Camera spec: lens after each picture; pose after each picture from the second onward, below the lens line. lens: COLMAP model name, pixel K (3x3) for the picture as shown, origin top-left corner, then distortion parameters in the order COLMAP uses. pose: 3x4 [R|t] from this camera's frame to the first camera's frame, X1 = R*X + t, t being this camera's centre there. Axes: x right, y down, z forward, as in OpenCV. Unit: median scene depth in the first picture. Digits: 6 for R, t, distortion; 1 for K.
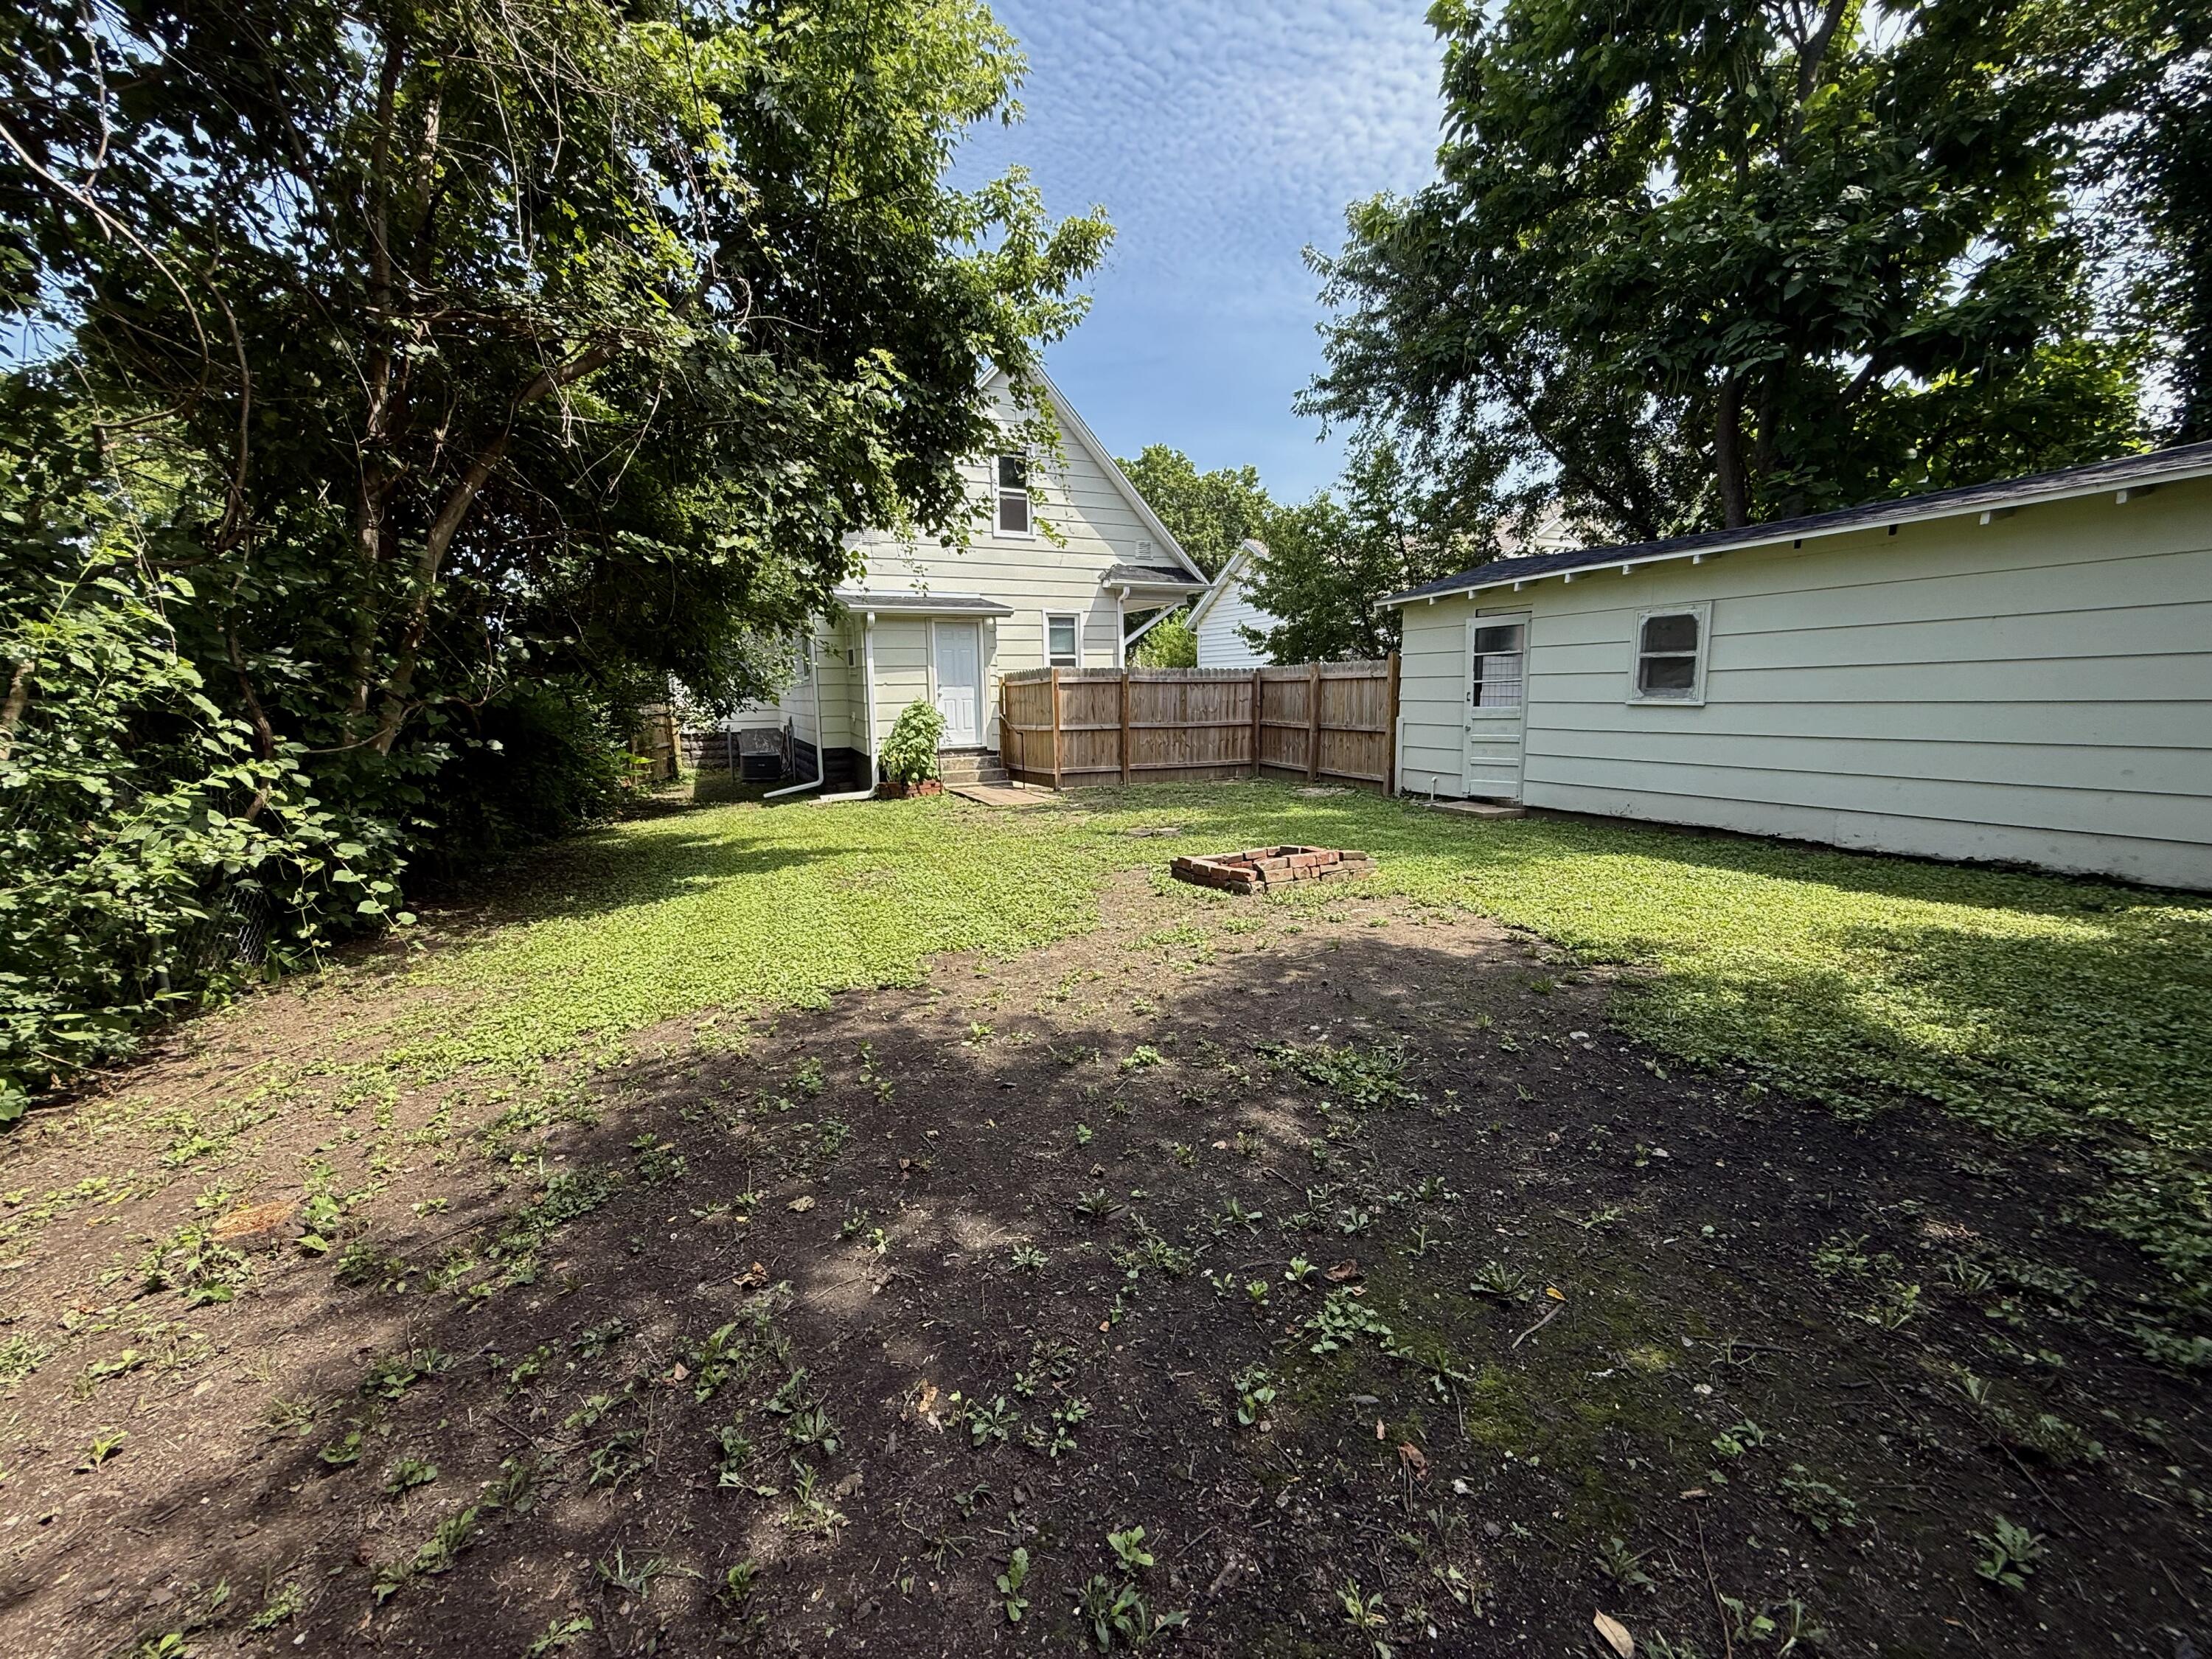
lens RADIAL K [[884.7, 0, 1092.2], [0, 884.7, 828.2], [0, 0, 1]] dist [-0.000595, -0.000423]
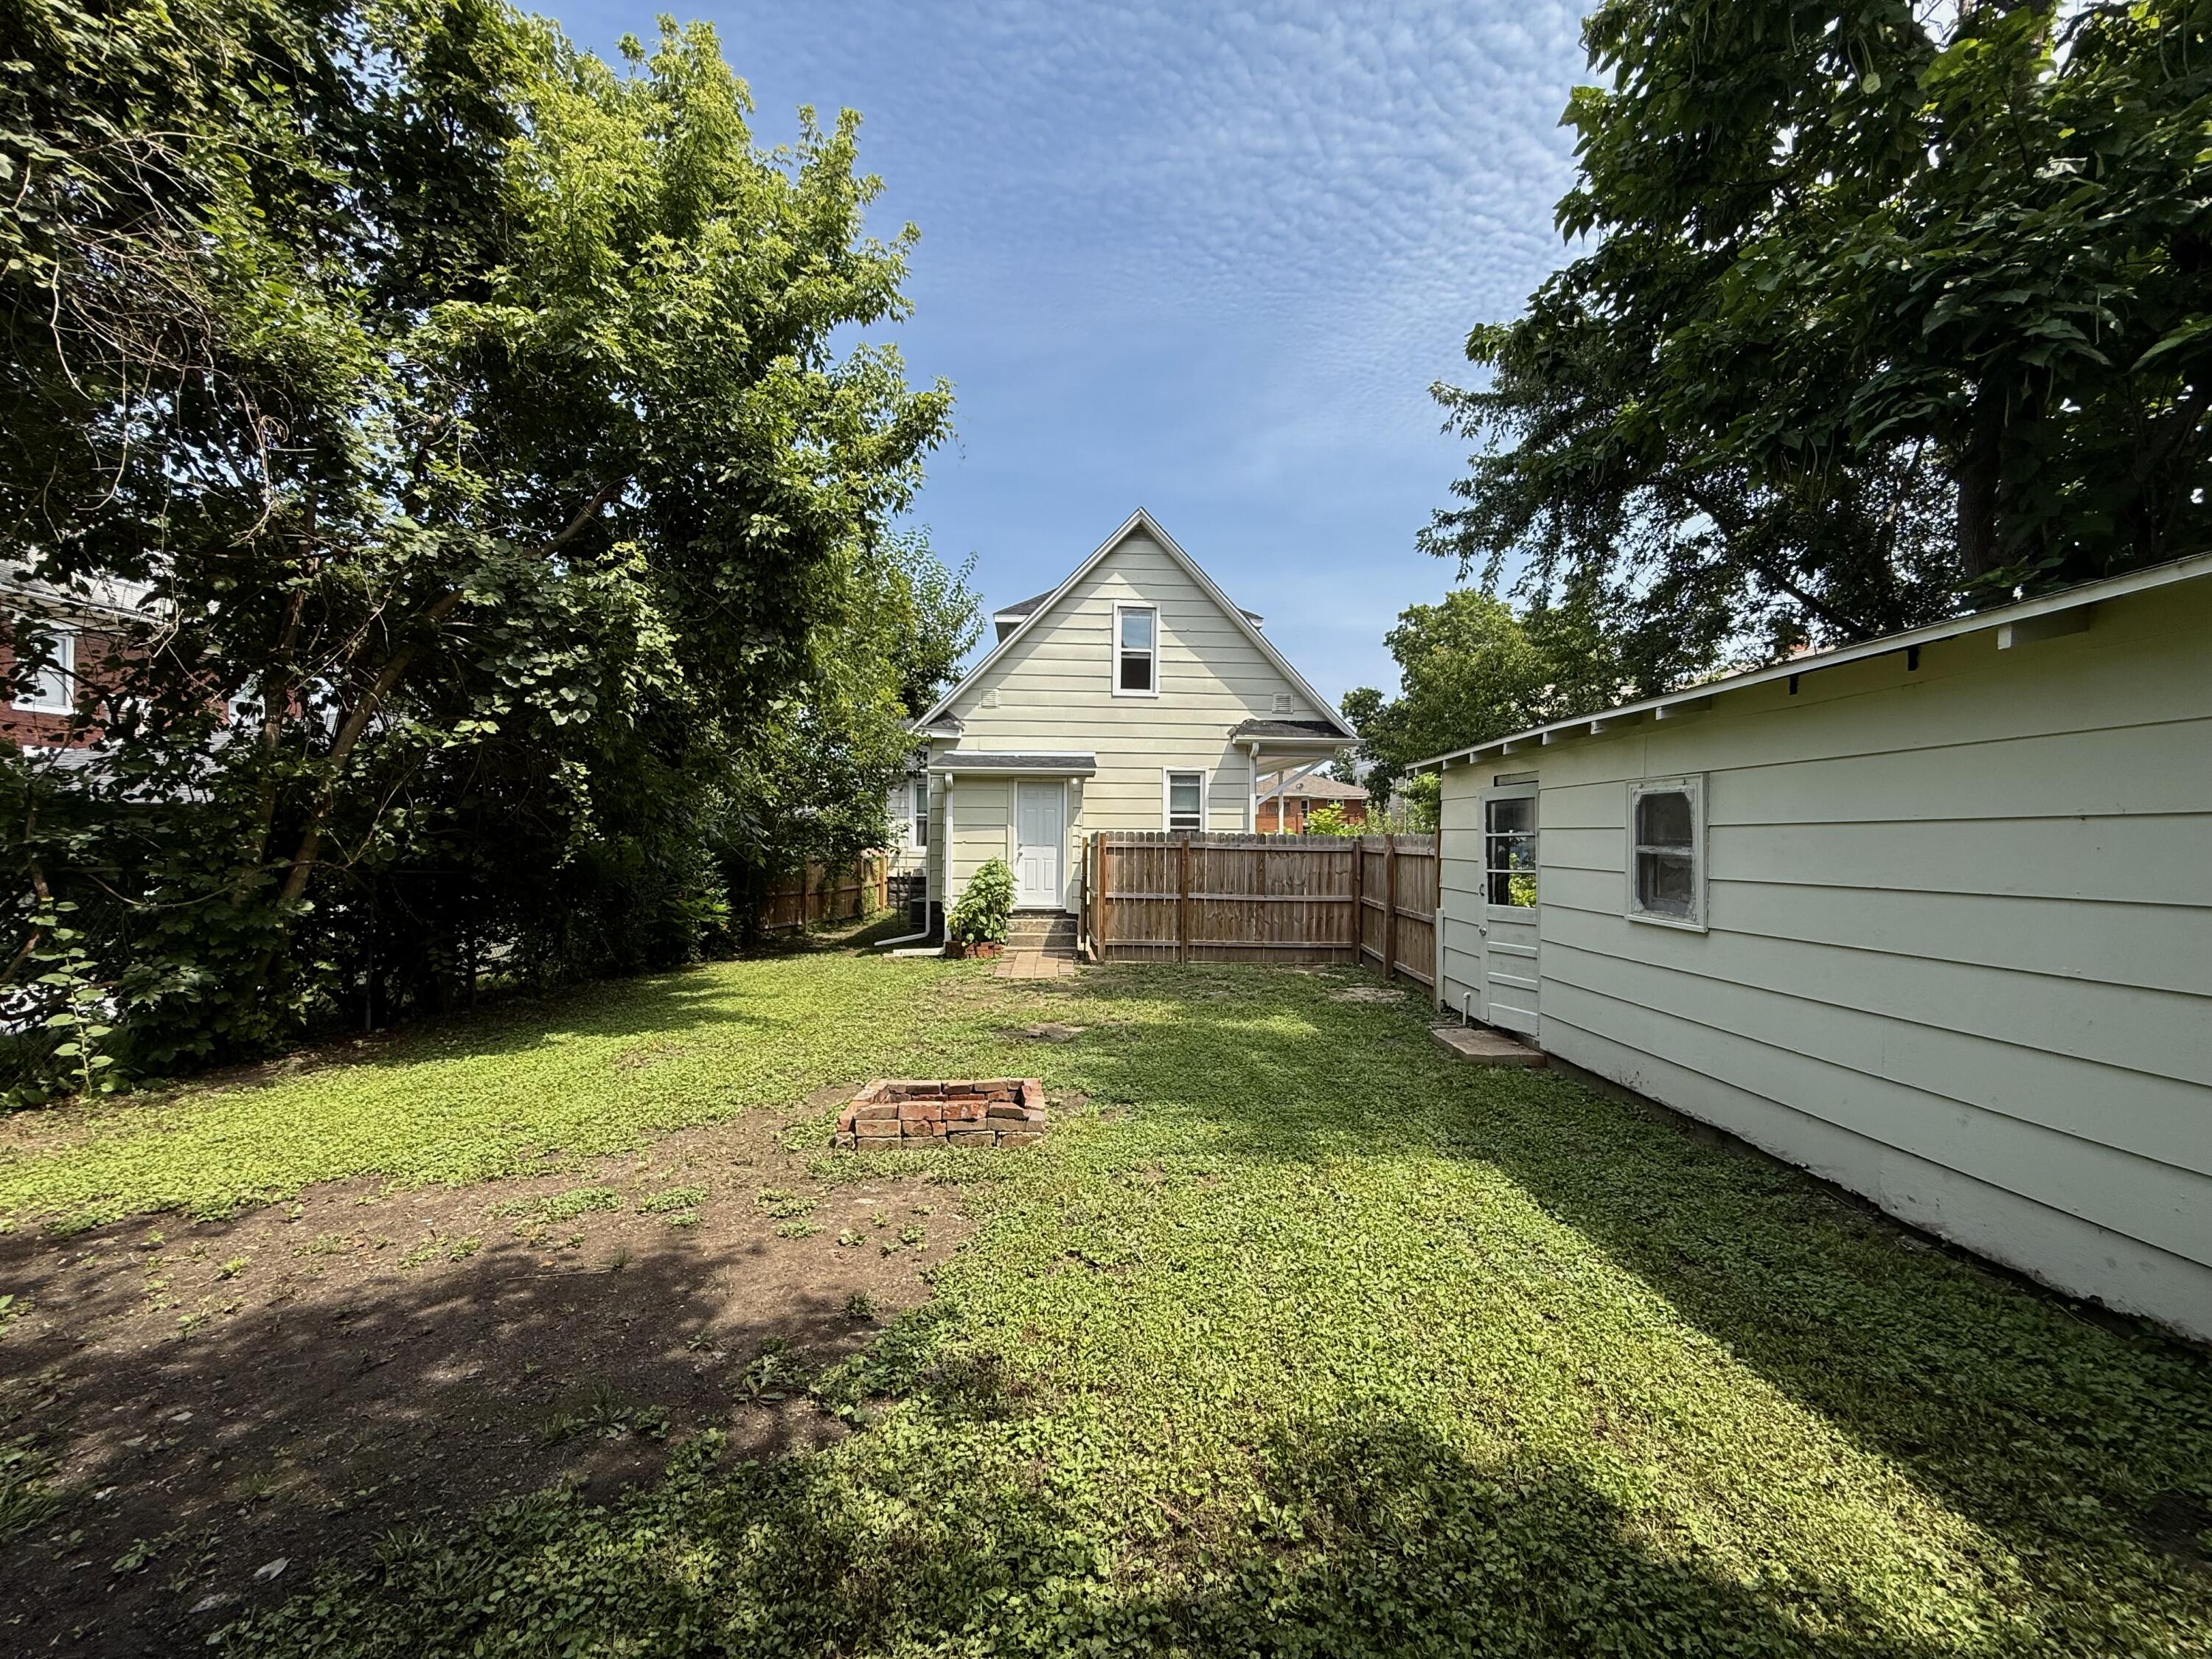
lens RADIAL K [[884.7, 0, 1108.6], [0, 884.7, 817.1], [0, 0, 1]] dist [-0.000595, -0.000423]
pose [[0.927614, 0.018169, -0.373098, 0.296428], [-0.082257, 0.984233, -0.156583, -0.047901], [0.364371, 0.175939, 0.914483, 0.137184]]
